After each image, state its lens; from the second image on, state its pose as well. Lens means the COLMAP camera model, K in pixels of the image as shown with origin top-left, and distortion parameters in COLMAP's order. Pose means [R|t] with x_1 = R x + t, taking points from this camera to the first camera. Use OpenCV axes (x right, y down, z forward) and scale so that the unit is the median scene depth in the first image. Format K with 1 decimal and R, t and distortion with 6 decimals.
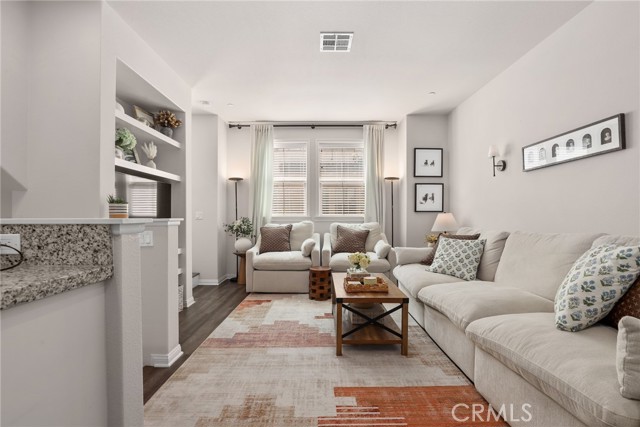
lens RADIAL K [[294.3, 0, 321.3], [0, 294.3, 215.0], [0, 0, 1]] dist [-0.005029, 0.001027]
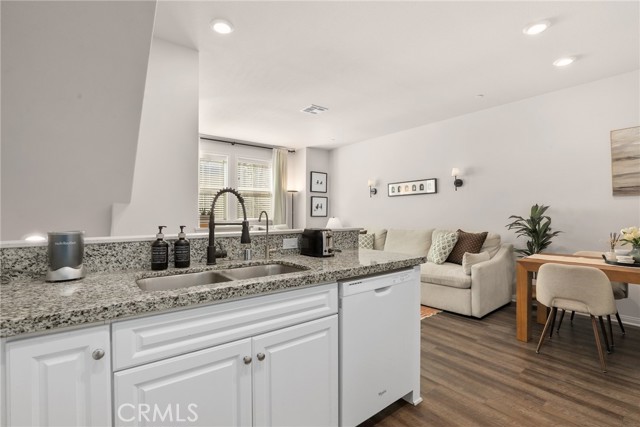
lens RADIAL K [[294.3, 0, 318.3], [0, 294.3, 212.0], [0, 0, 1]] dist [-0.005029, 0.001027]
pose [[0.801371, 0.006031, 0.598137, -0.499488], [-0.001186, 0.999963, -0.008493, -0.020193], [-0.598166, 0.006096, 0.801349, -0.151569]]
